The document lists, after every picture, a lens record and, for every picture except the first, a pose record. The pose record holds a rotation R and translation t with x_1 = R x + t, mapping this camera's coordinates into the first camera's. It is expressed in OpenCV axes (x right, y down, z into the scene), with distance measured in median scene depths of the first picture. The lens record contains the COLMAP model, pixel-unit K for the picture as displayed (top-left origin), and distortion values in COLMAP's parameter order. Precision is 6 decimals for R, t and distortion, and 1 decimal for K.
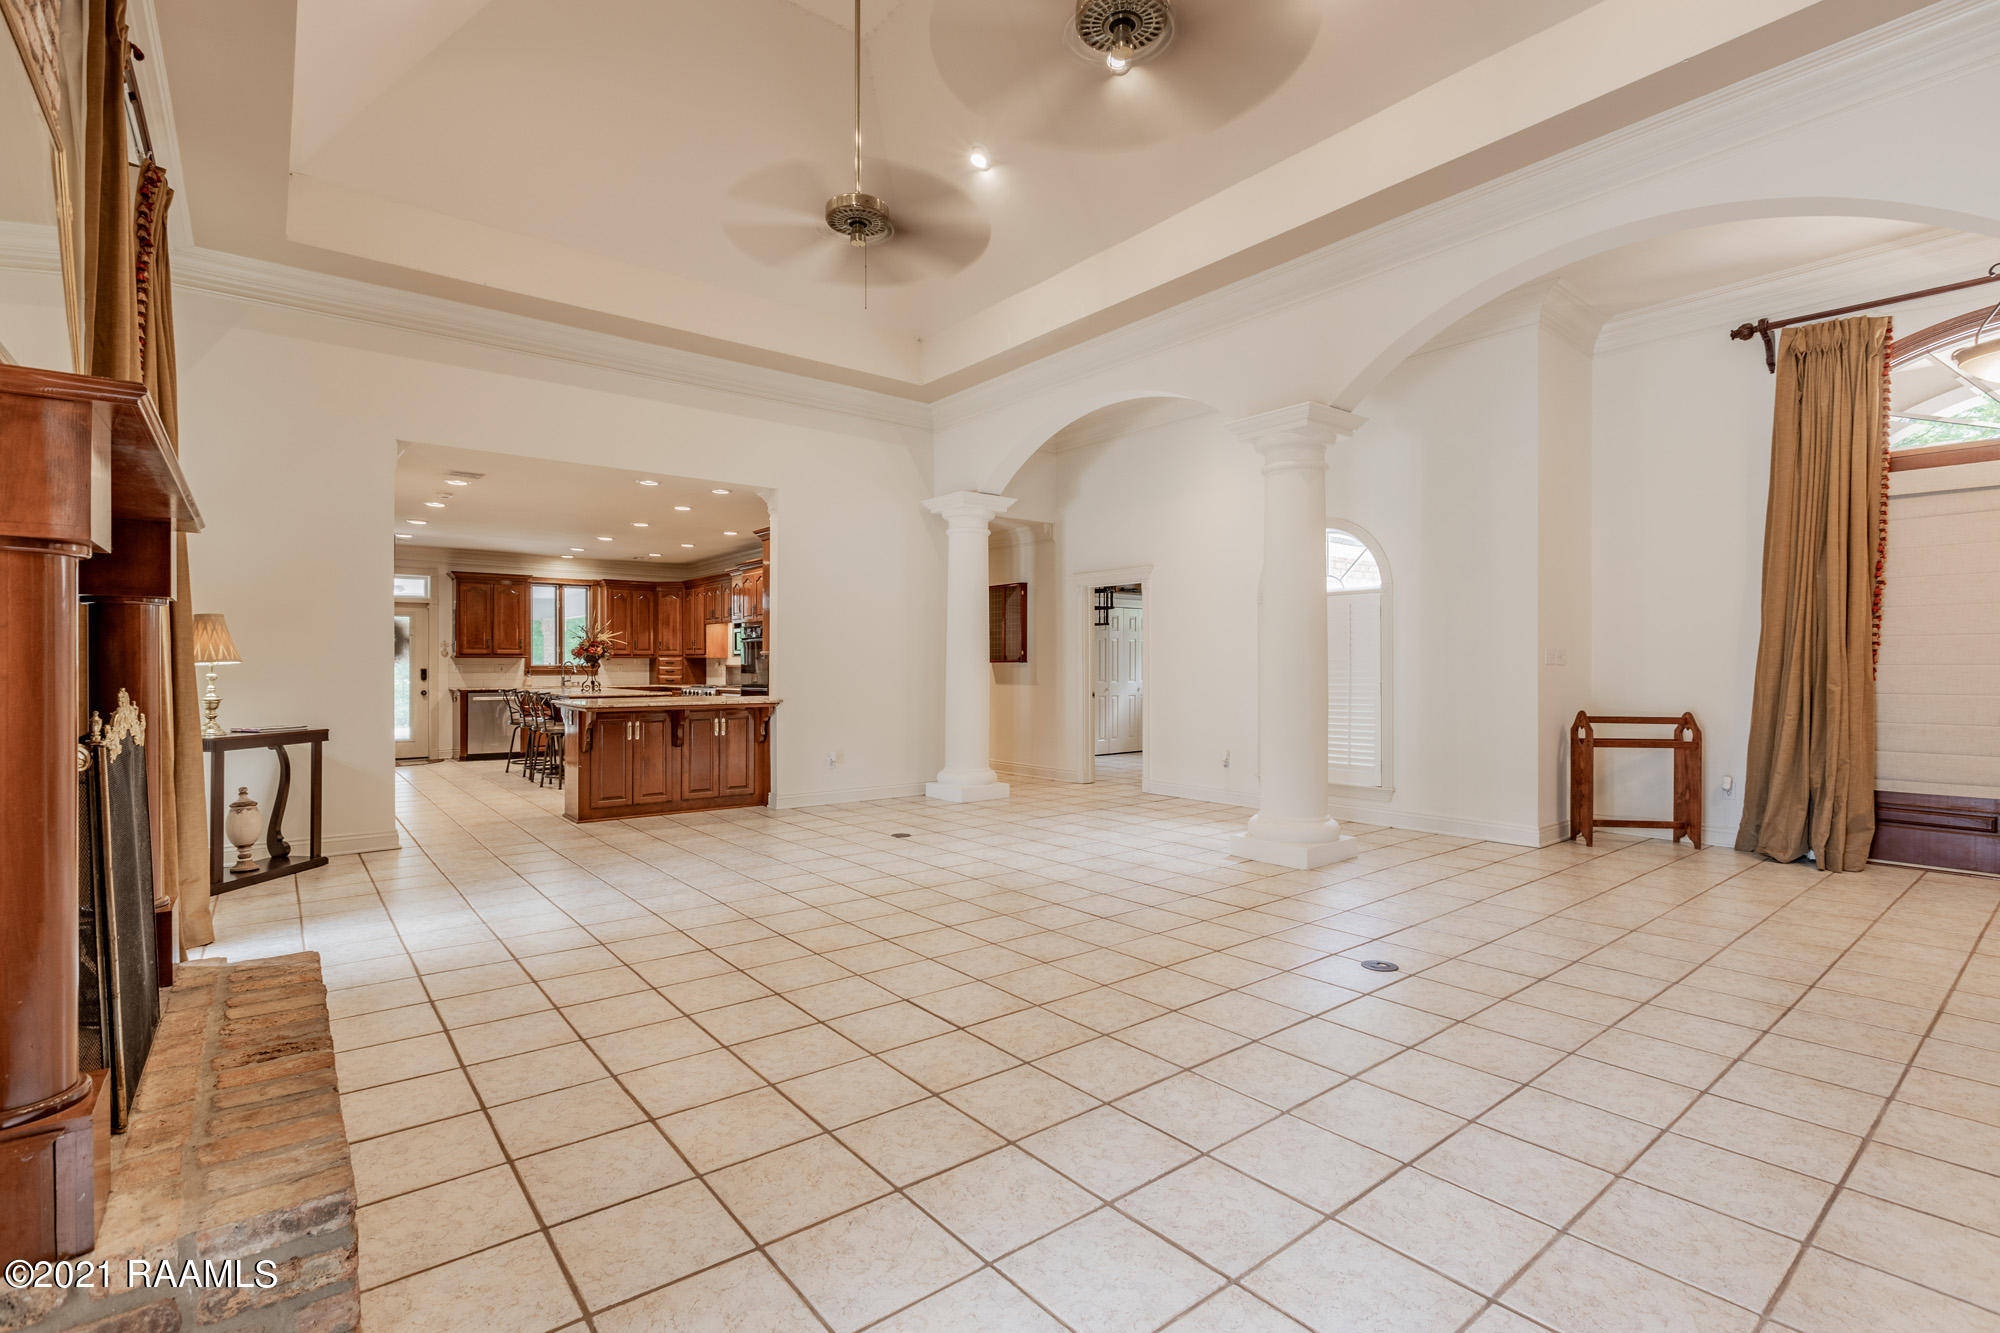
lens RADIAL K [[963.1, 0, 1000.0], [0, 963.1, 666.5], [0, 0, 1]] dist [-0.044391, -0.000934]
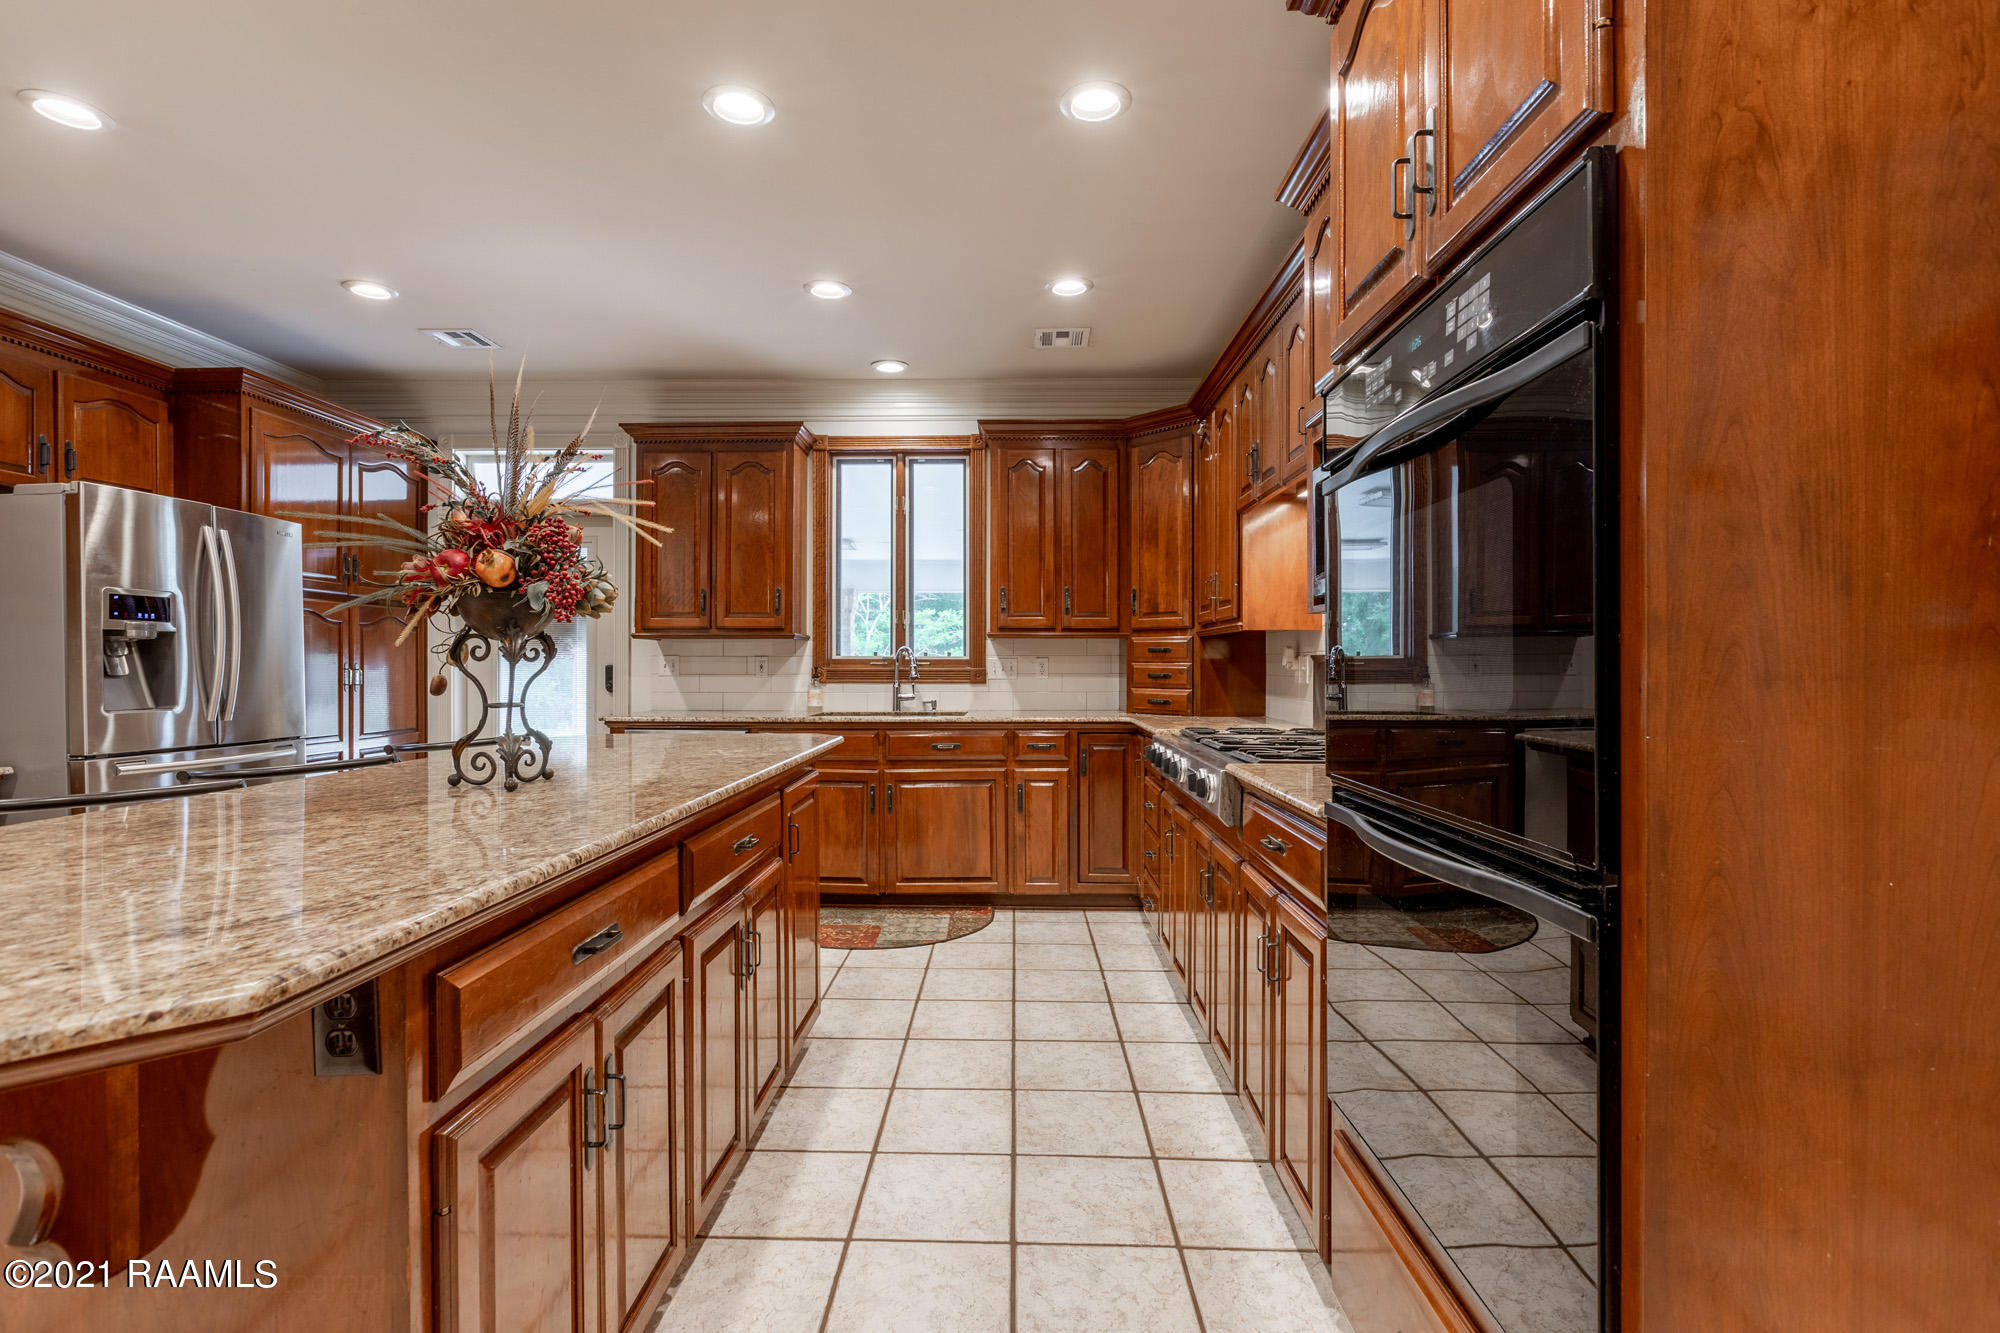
lens RADIAL K [[916.9, 0, 997.4], [0, 916.9, 662.8], [0, 0, 1]] dist [-0.001200, -0.001769]
pose [[0.778565, 0.004401, -0.627549, -0.190656], [0.001225, 0.999963, 0.008533, -0.002000], [0.627563, -0.007413, 0.778530, 0.728874]]
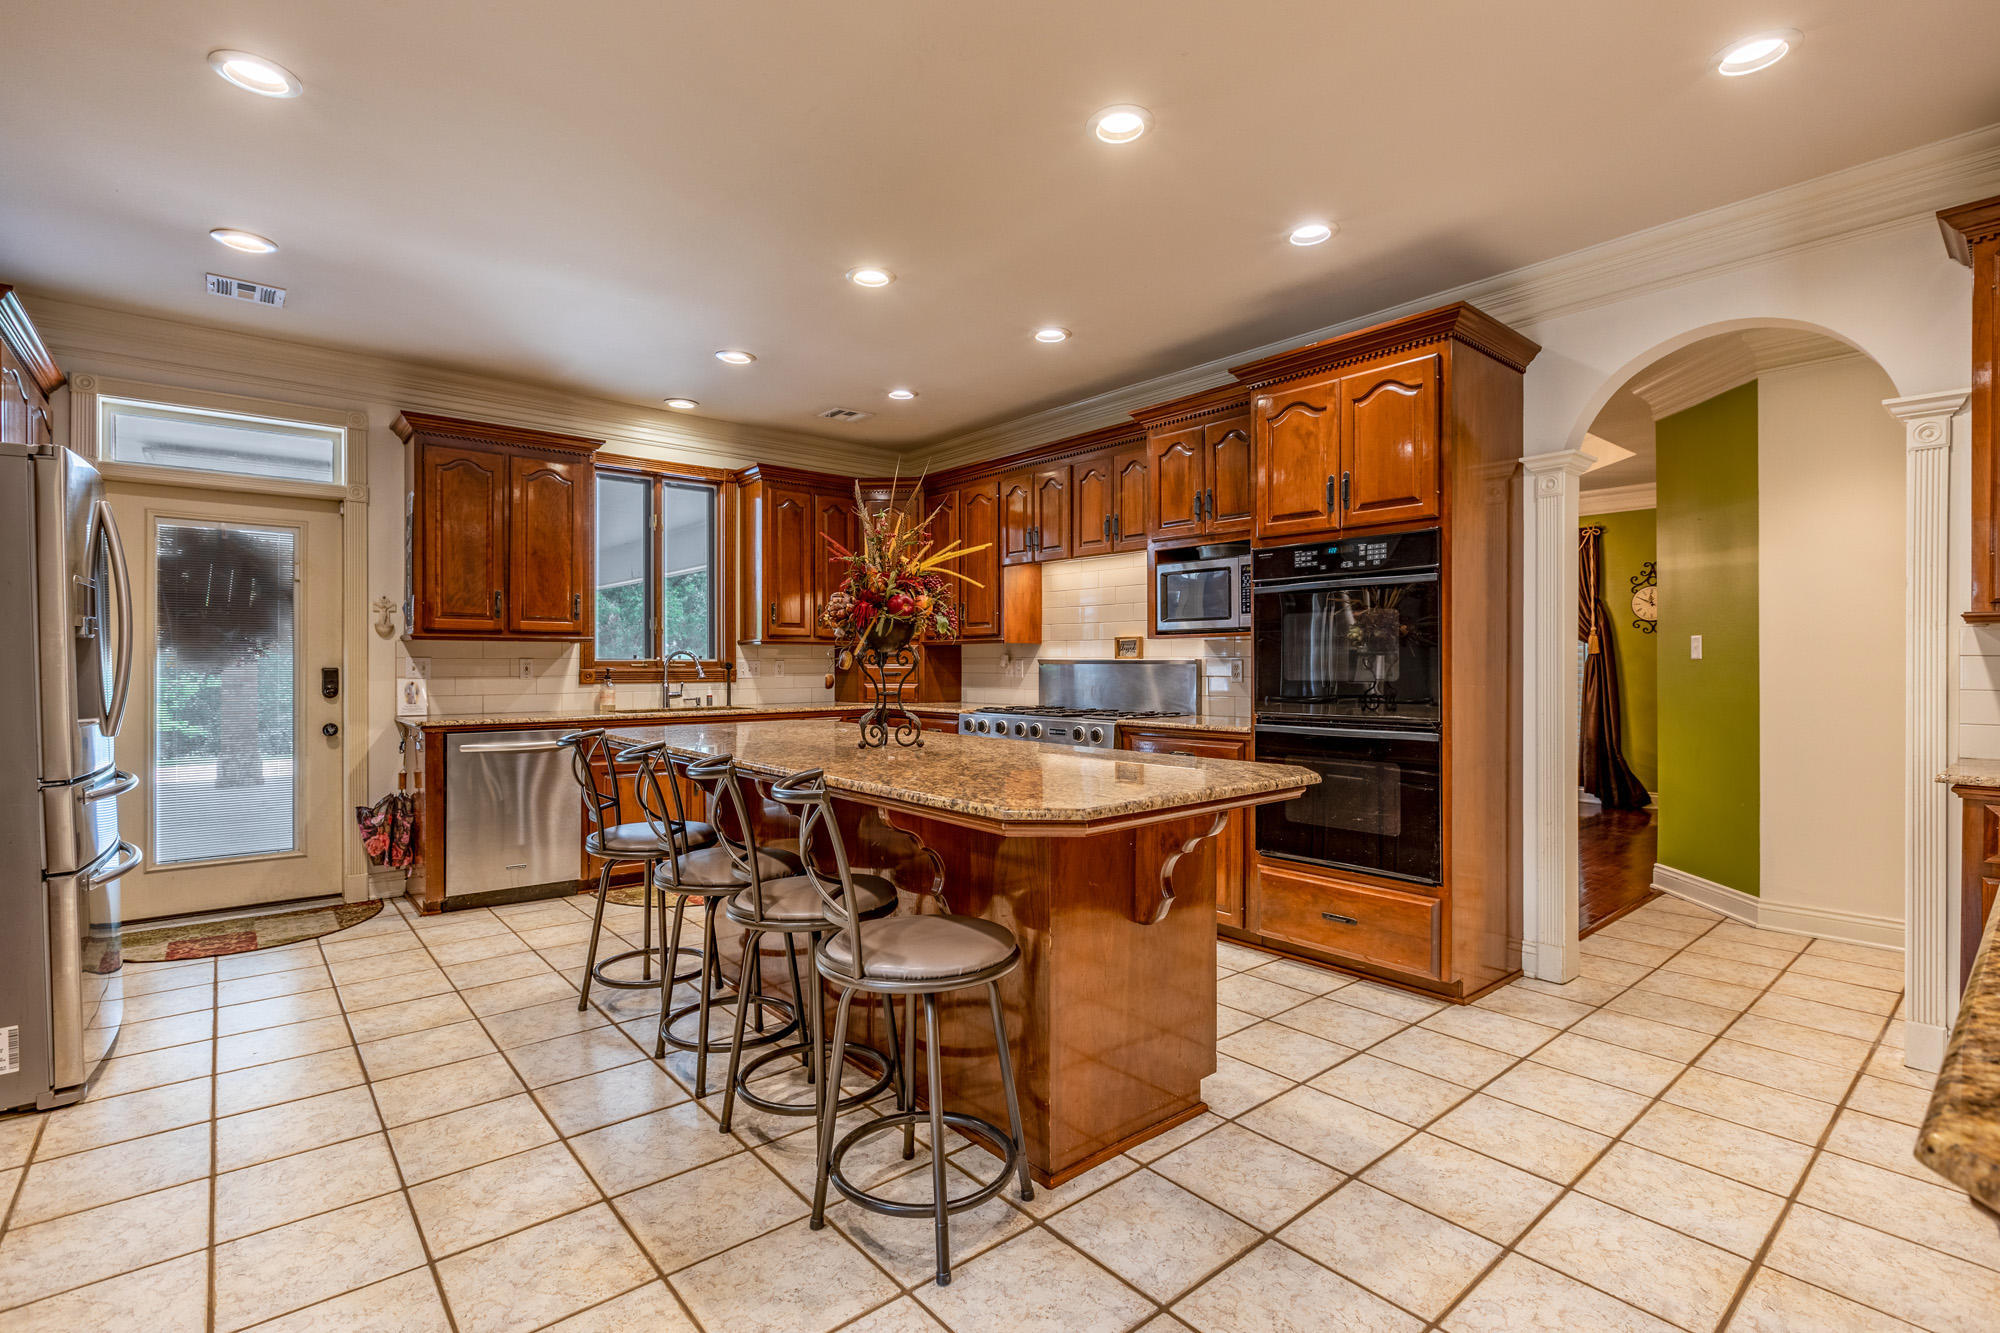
lens RADIAL K [[952.7, 0, 954.4], [0, 952.7, 670.2], [0, 0, 1]] dist [0.001856, 0.000028]
pose [[0.998804, 0.001881, 0.048863, -0.345200], [-0.002354, 0.999951, 0.009627, -0.000859], [-0.048842, -0.009730, 0.998759, 0.554787]]
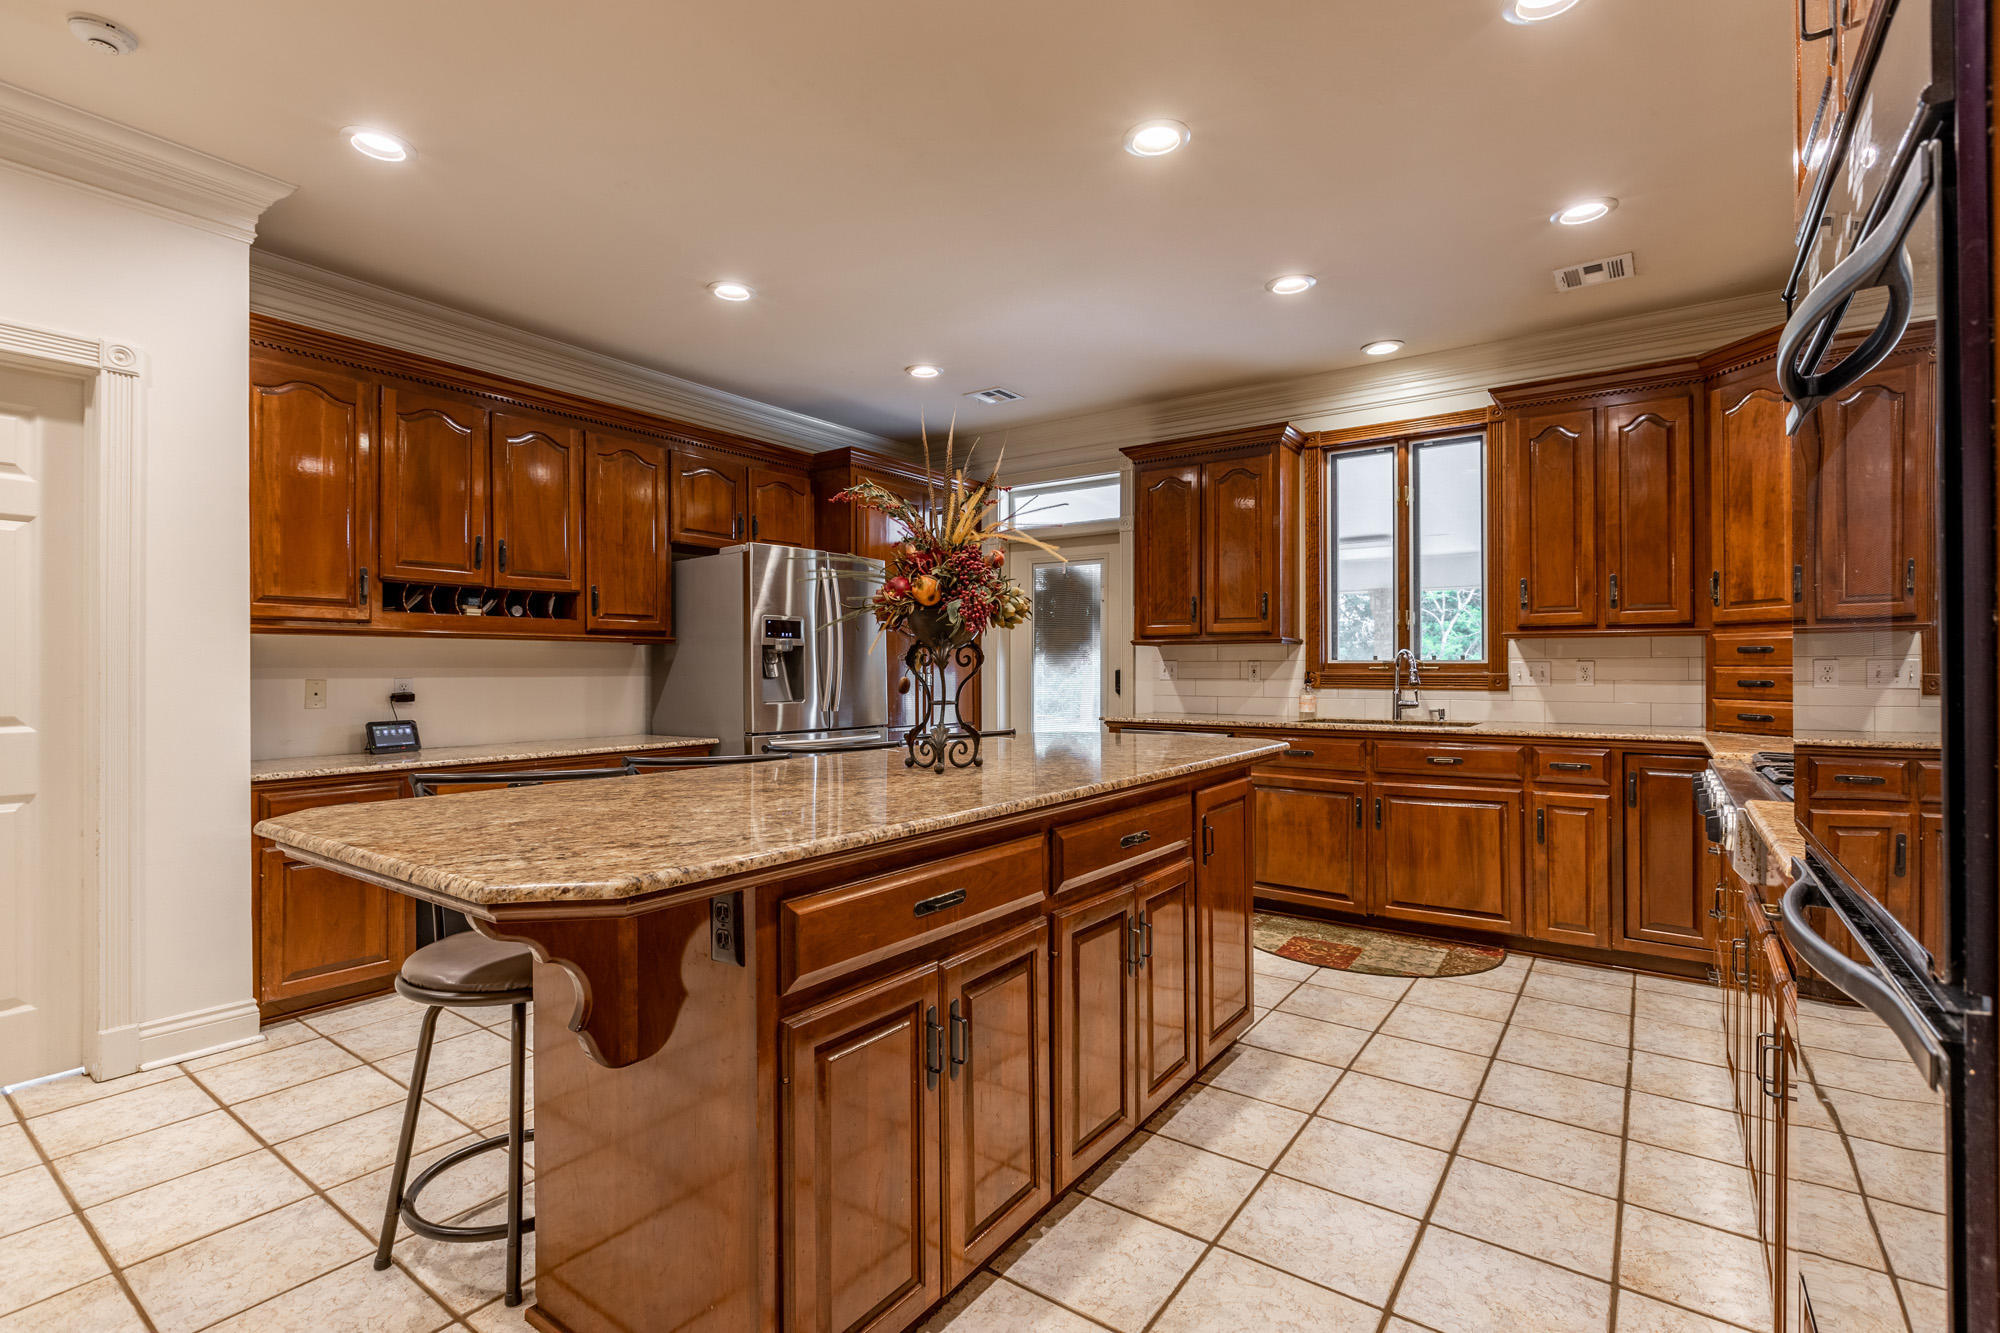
lens RADIAL K [[916.9, 0, 997.4], [0, 916.9, 662.8], [0, 0, 1]] dist [-0.001200, -0.001769]
pose [[0.288383, -0.001665, -0.957514, -0.171584], [0.007498, 0.999972, 0.000520, -0.001789], [0.957486, -0.007329, 0.288387, 0.751250]]
